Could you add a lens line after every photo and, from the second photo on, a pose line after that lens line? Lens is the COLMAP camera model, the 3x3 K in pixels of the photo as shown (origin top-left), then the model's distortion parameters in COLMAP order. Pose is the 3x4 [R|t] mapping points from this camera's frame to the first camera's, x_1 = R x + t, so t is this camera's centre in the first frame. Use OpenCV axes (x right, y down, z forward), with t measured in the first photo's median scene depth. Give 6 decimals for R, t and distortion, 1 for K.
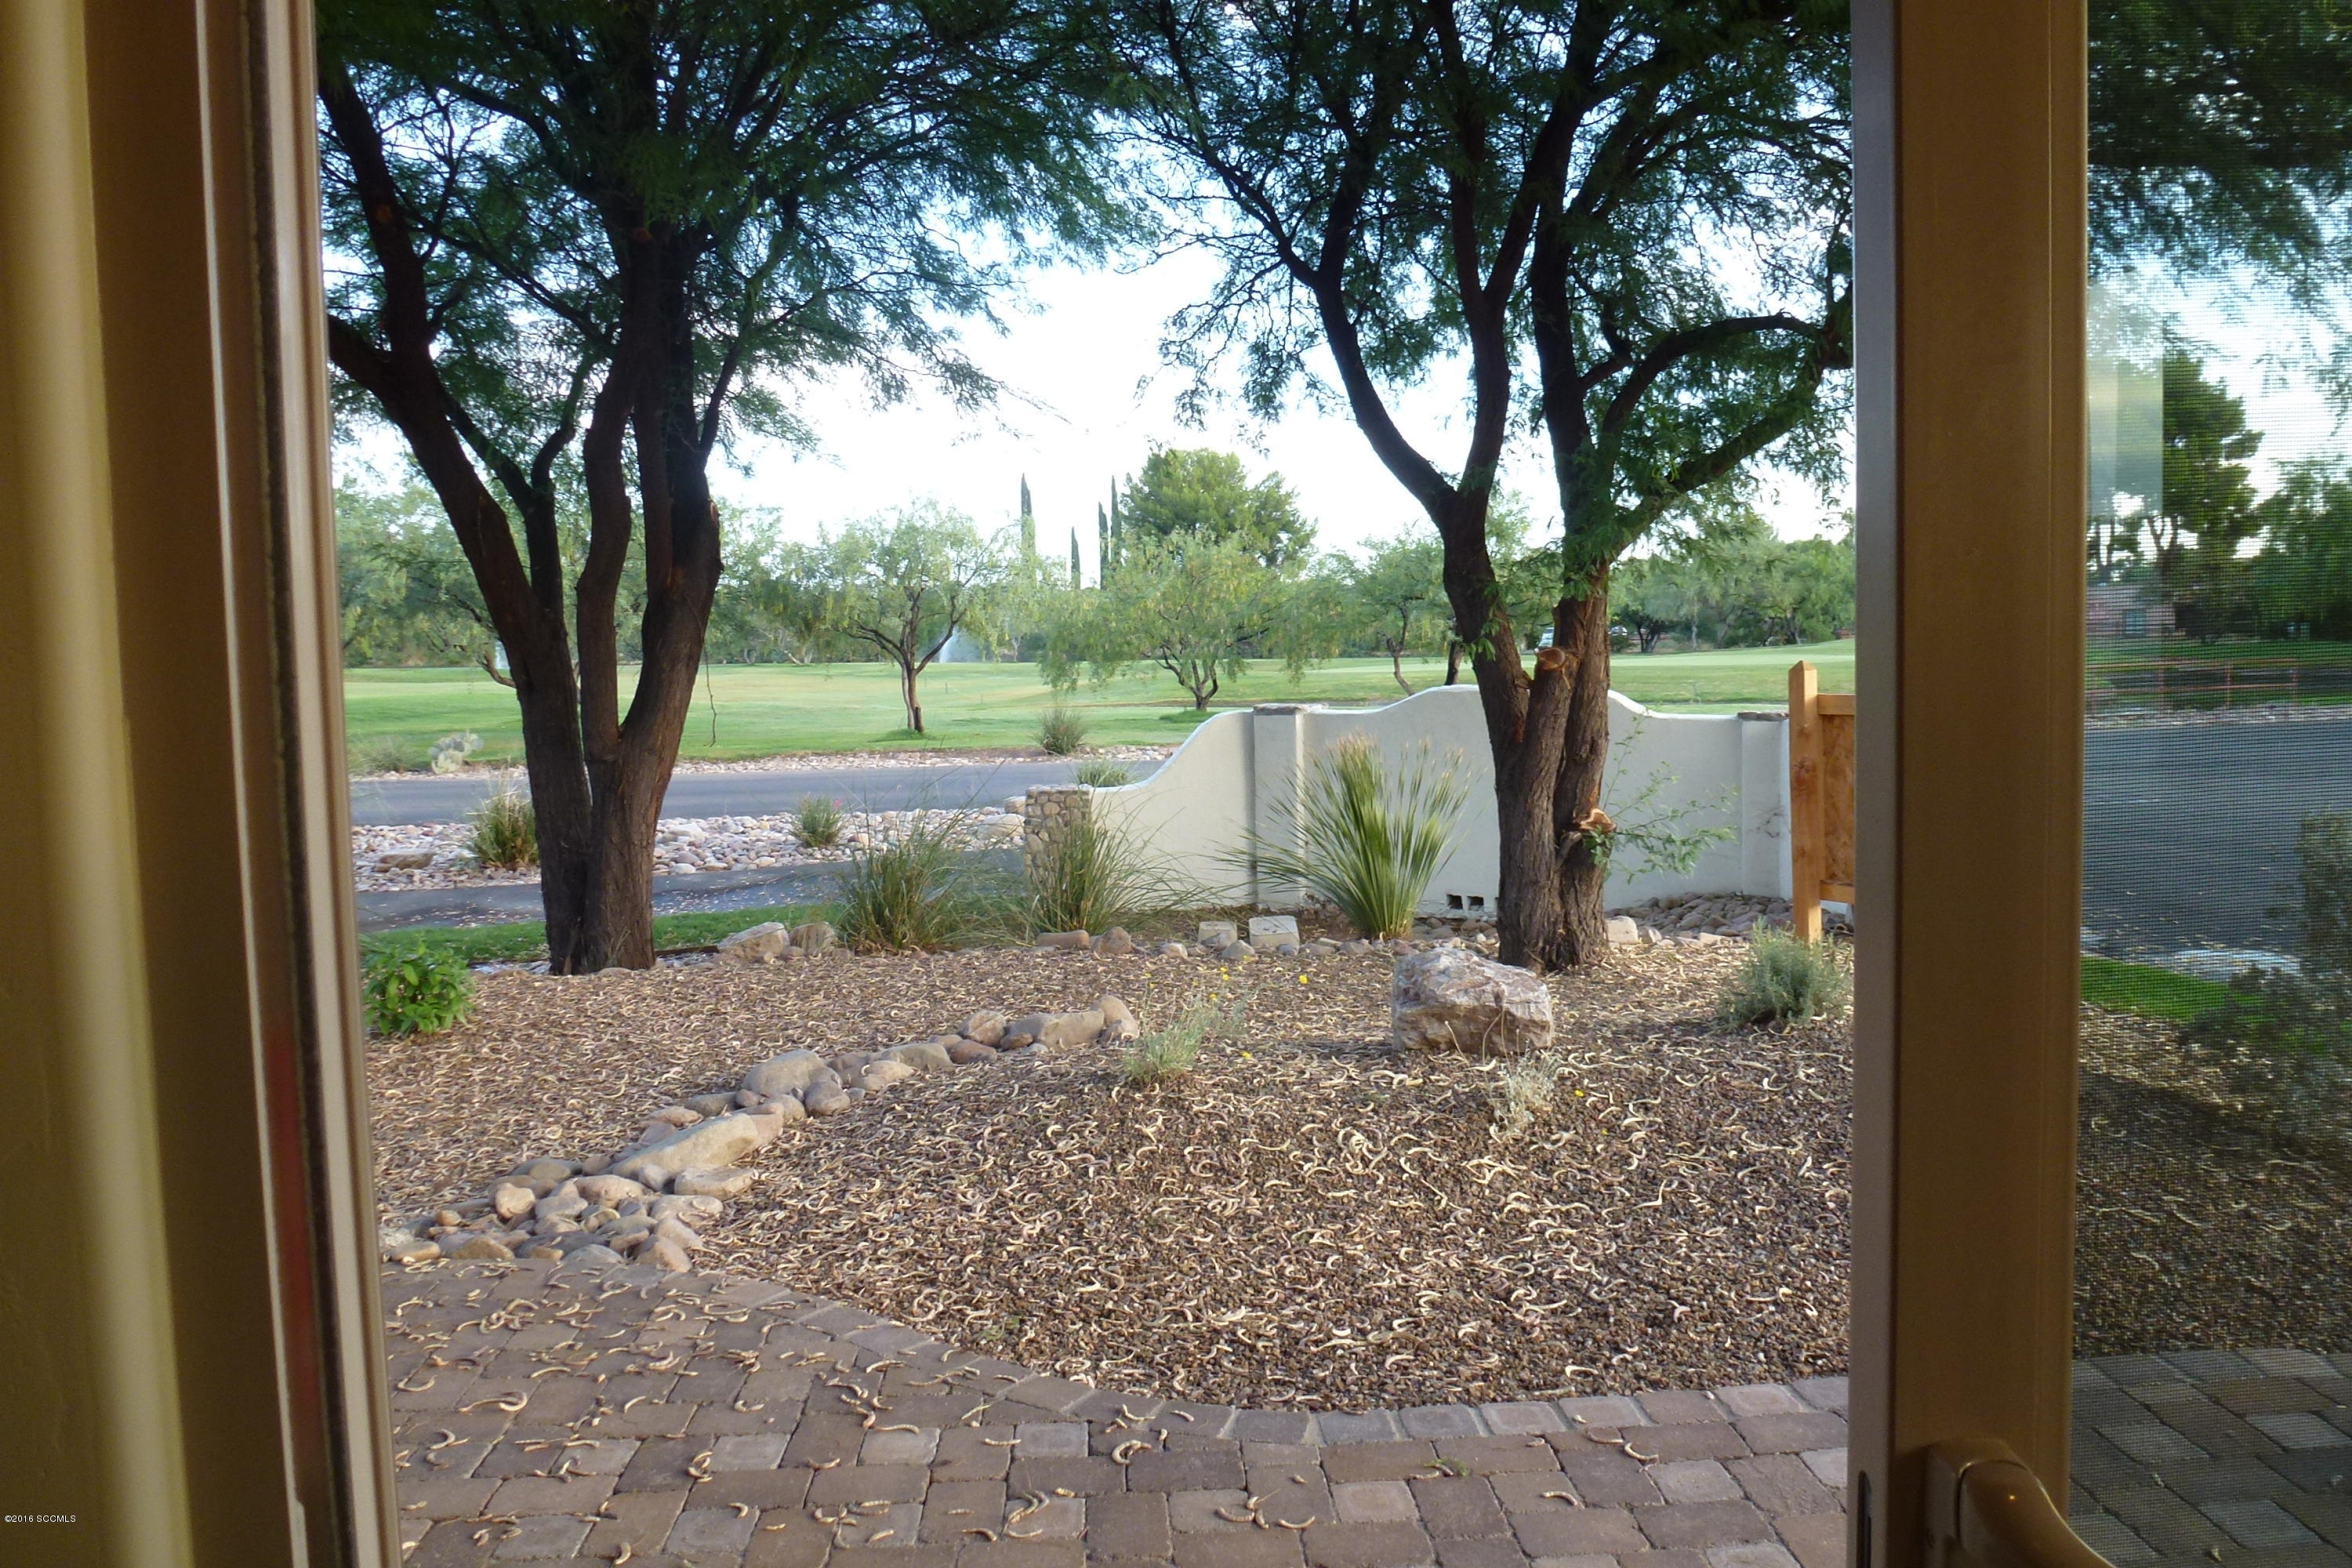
lens RADIAL K [[1690.6, 0, 1176.0], [0, 1690.6, 784.0], [0, 0, 1]] dist [-0.042947, 0.000503]
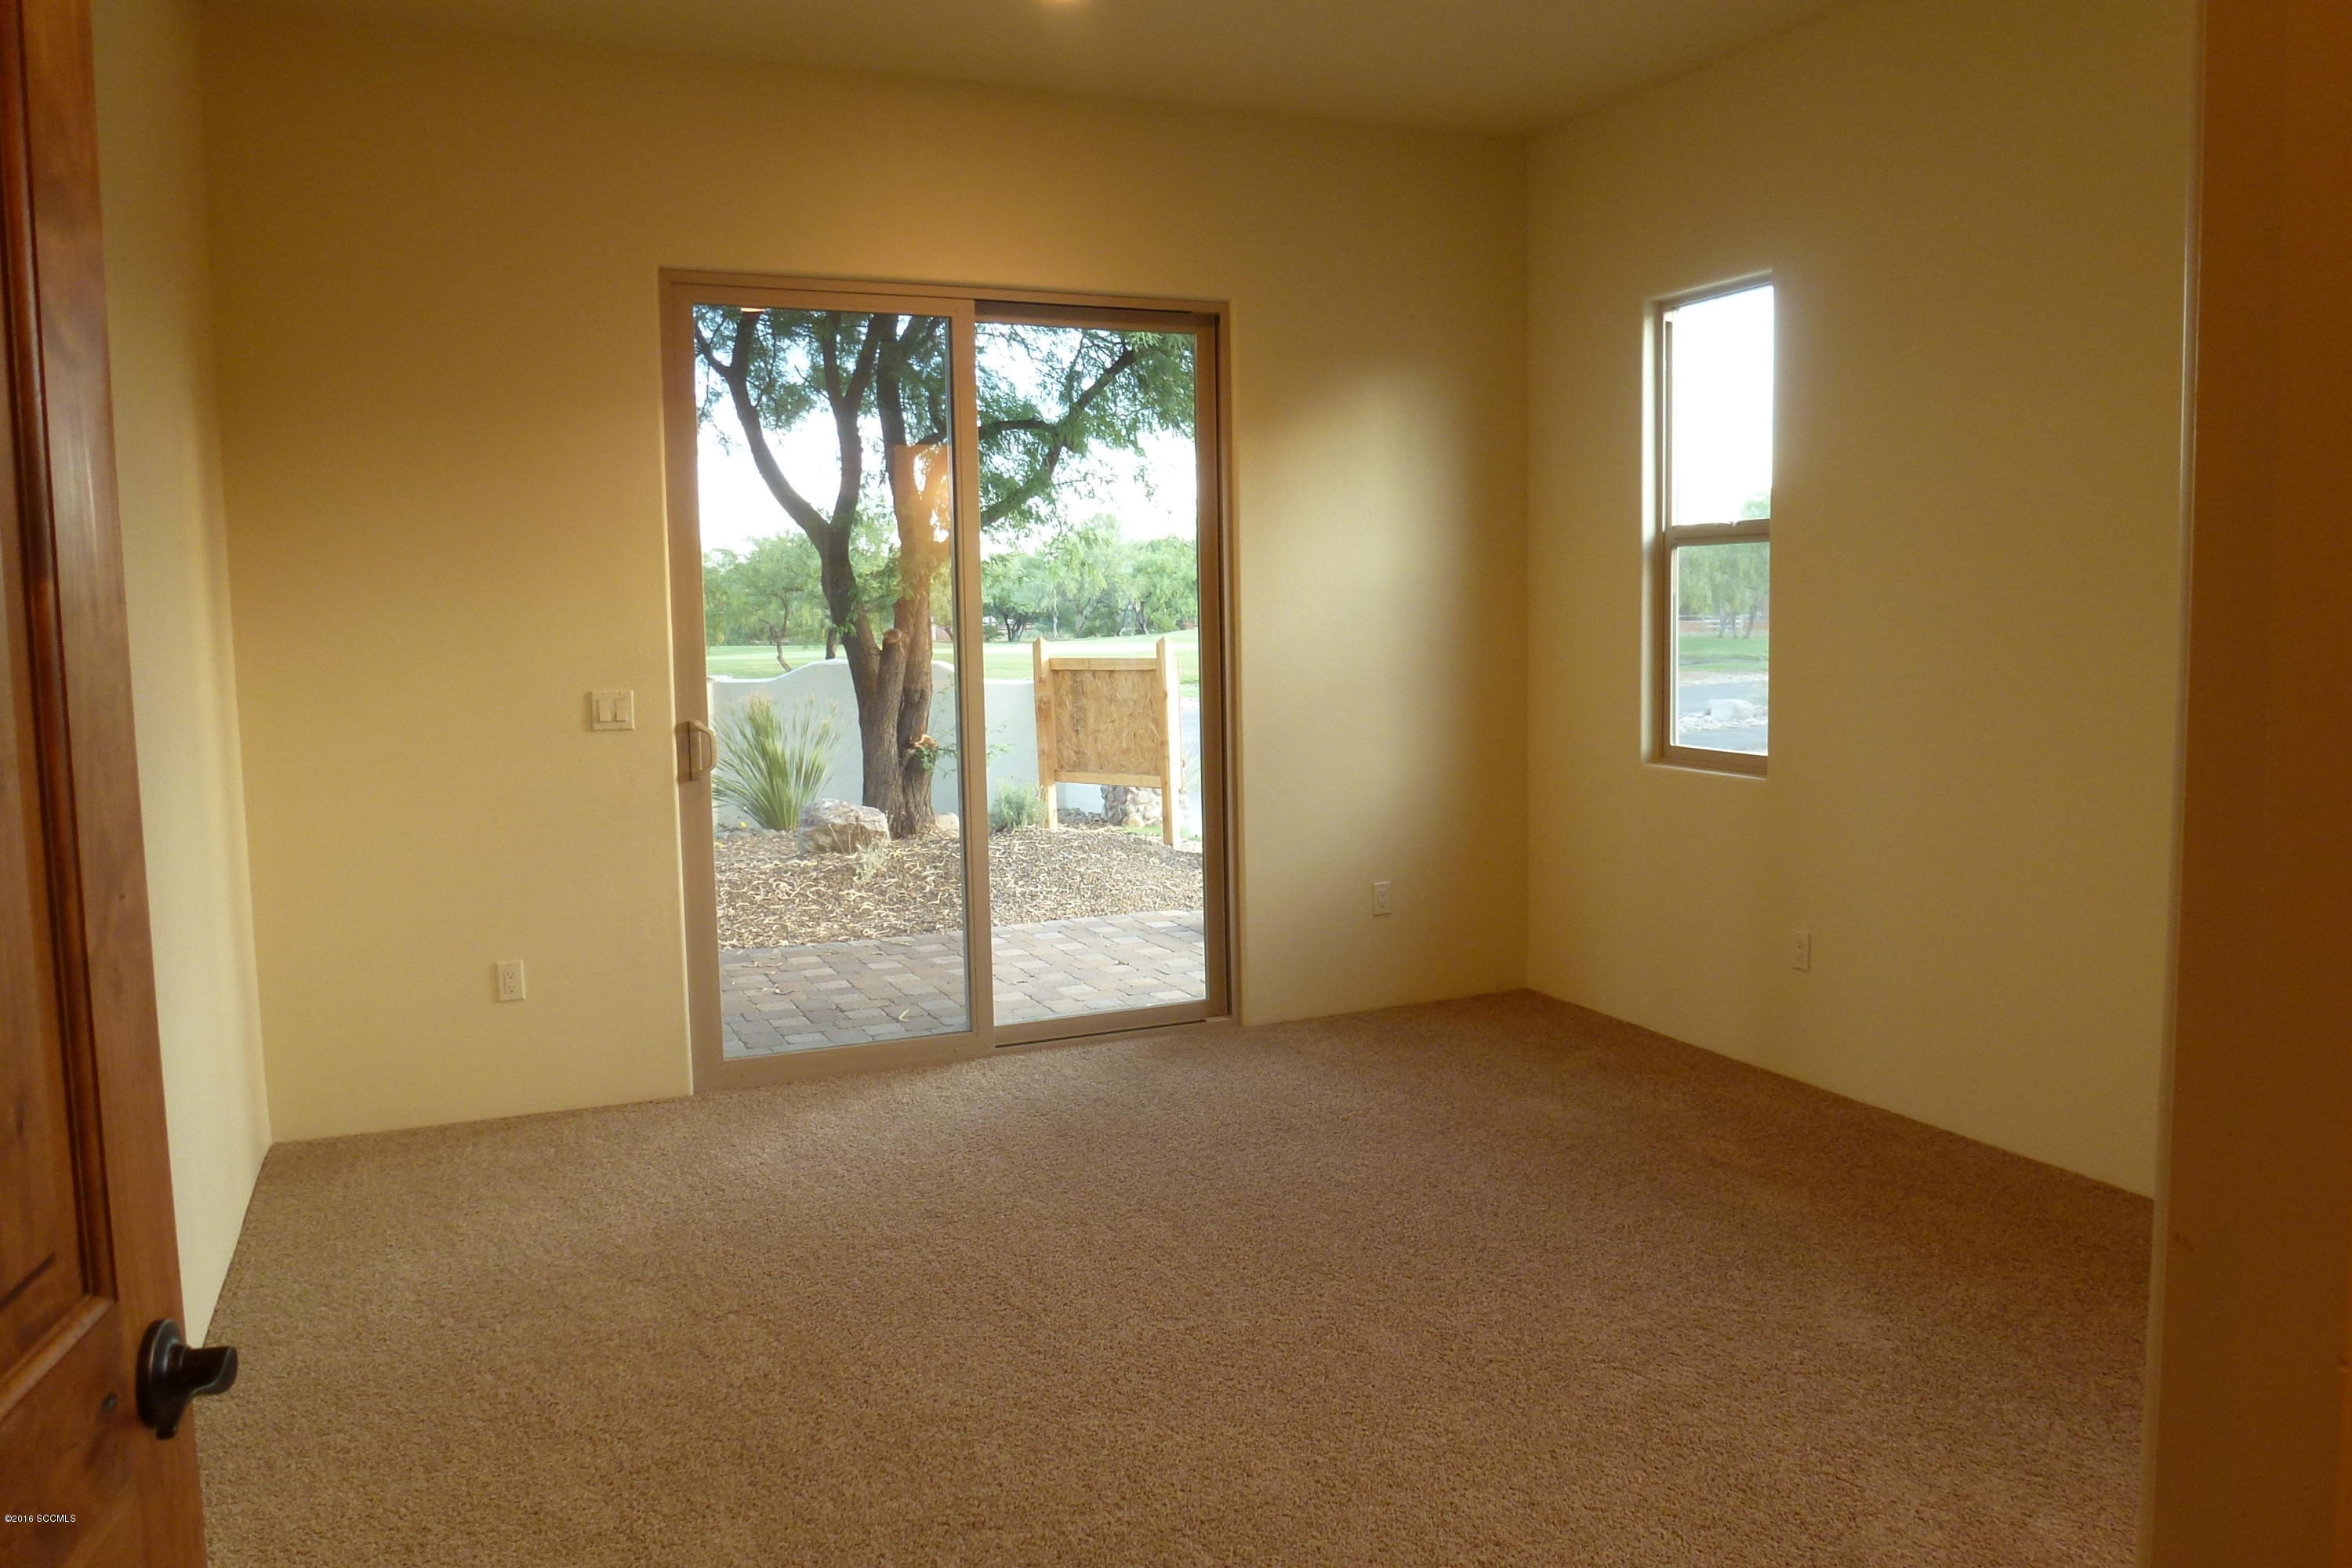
lens RADIAL K [[1690.6, 0, 1176.0], [0, 1690.6, 784.0], [0, 0, 1]] dist [-0.042947, 0.000503]
pose [[0.934871, -0.024193, 0.354163, -0.069639], [0.022043, 0.999706, 0.010104, 0.041134], [-0.354303, -0.001640, 0.935129, -0.435714]]
